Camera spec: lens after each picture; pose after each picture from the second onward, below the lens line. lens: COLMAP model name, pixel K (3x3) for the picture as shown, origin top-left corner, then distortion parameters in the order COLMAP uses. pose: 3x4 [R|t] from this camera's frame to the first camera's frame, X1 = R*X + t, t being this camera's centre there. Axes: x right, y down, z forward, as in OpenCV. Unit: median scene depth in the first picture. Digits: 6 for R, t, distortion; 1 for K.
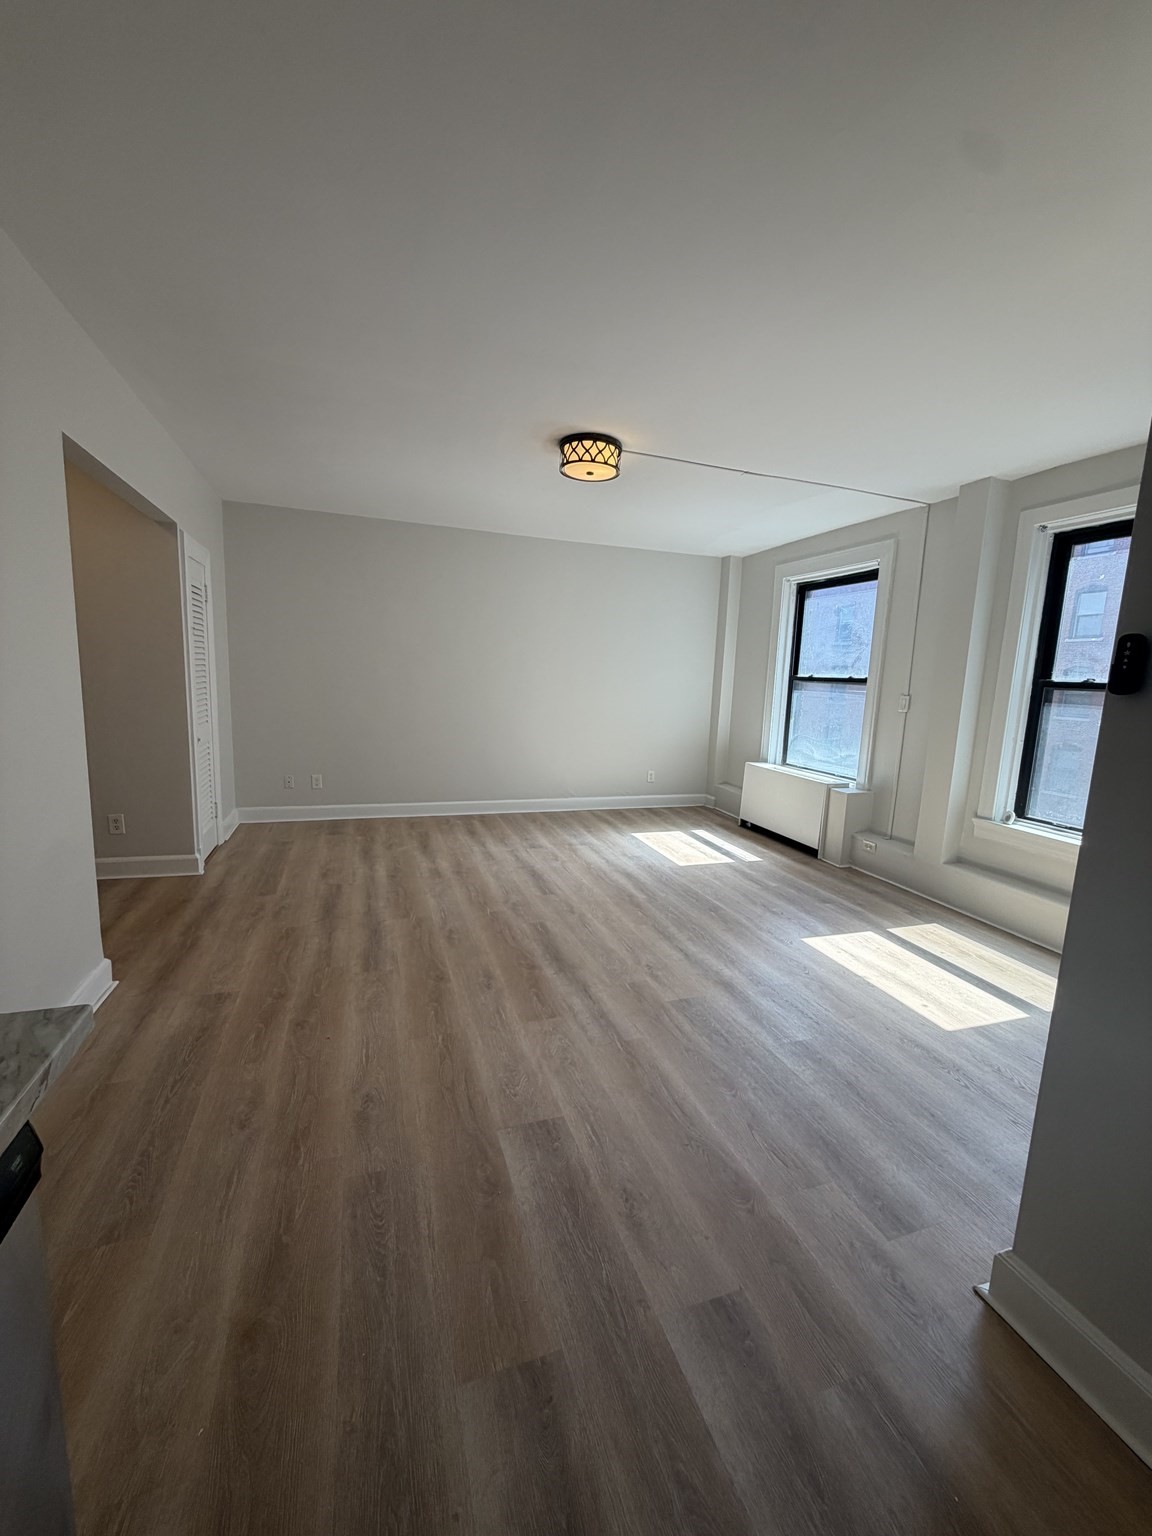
lens RADIAL K [[617.1, 0, 570.3], [0, 617.1, 762.8], [0, 0, 1]] dist [-0.024041, 0.009485]
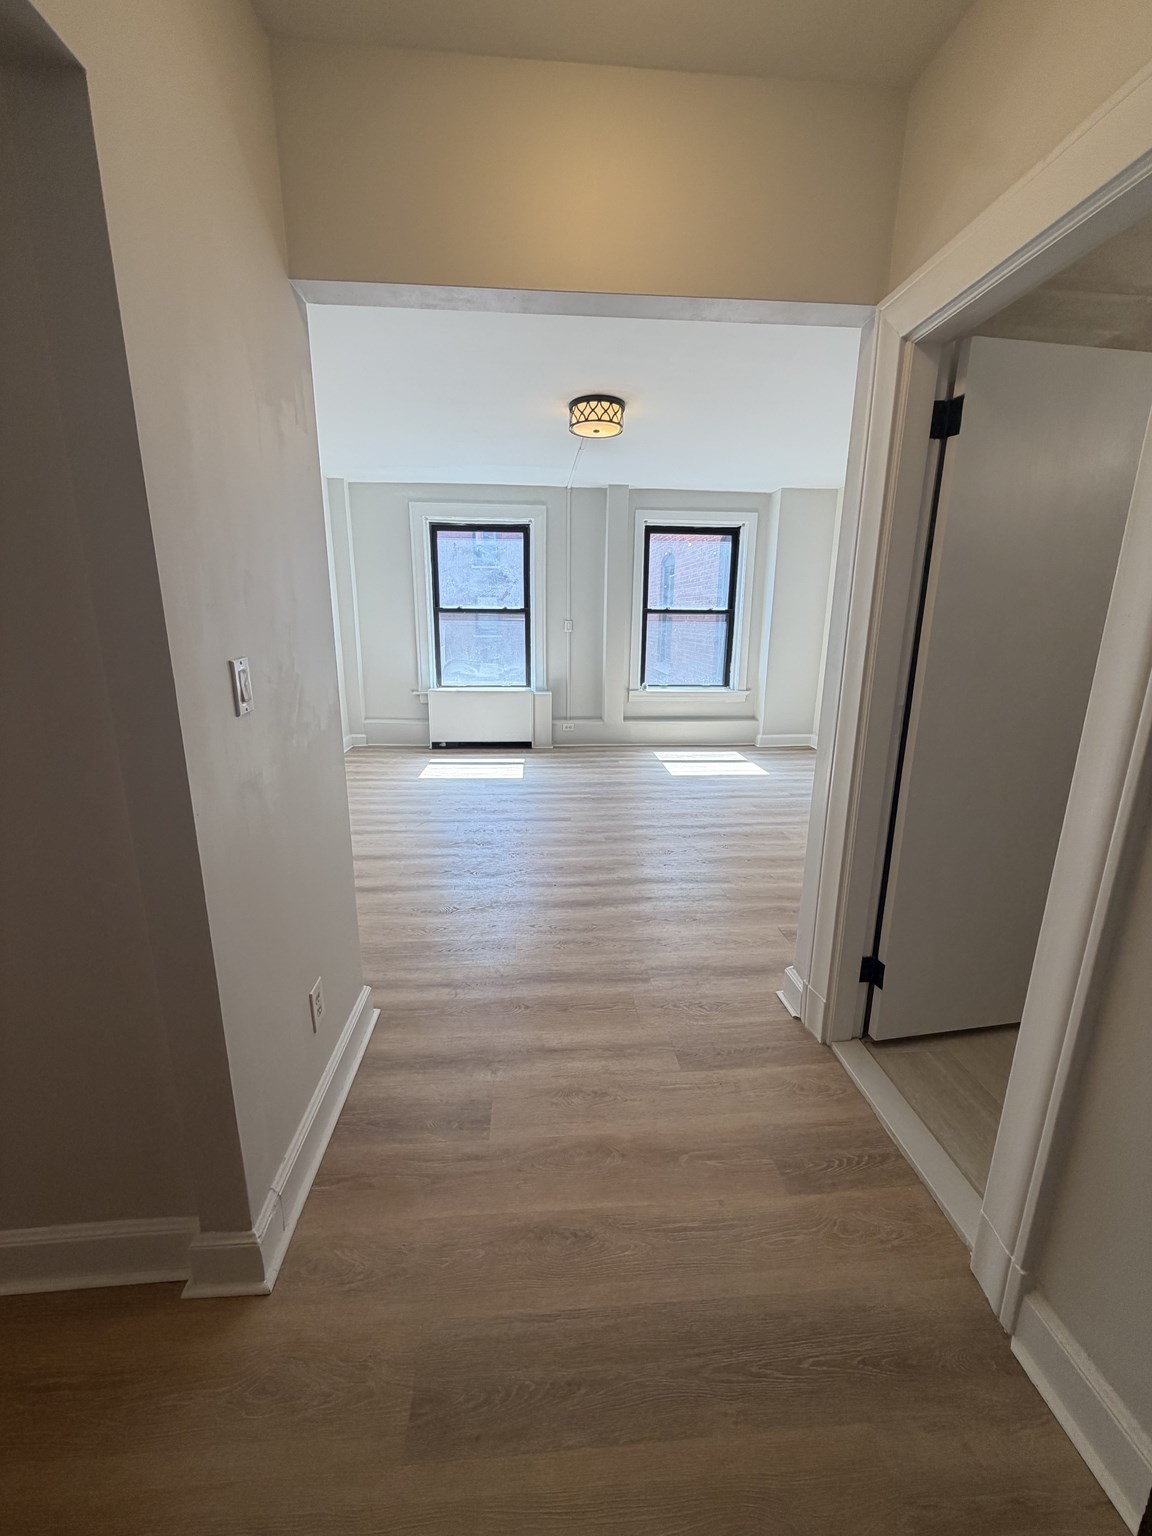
lens RADIAL K [[608.5, 0, 572.3], [0, 608.5, 765.1], [0, 0, 1]] dist [-0.000481, -0.000133]
pose [[0.214530, -0.253019, 0.943376, -0.851811], [0.138647, 0.963972, 0.227014, -0.098355], [-0.966827, 0.082095, 0.241882, 0.618365]]
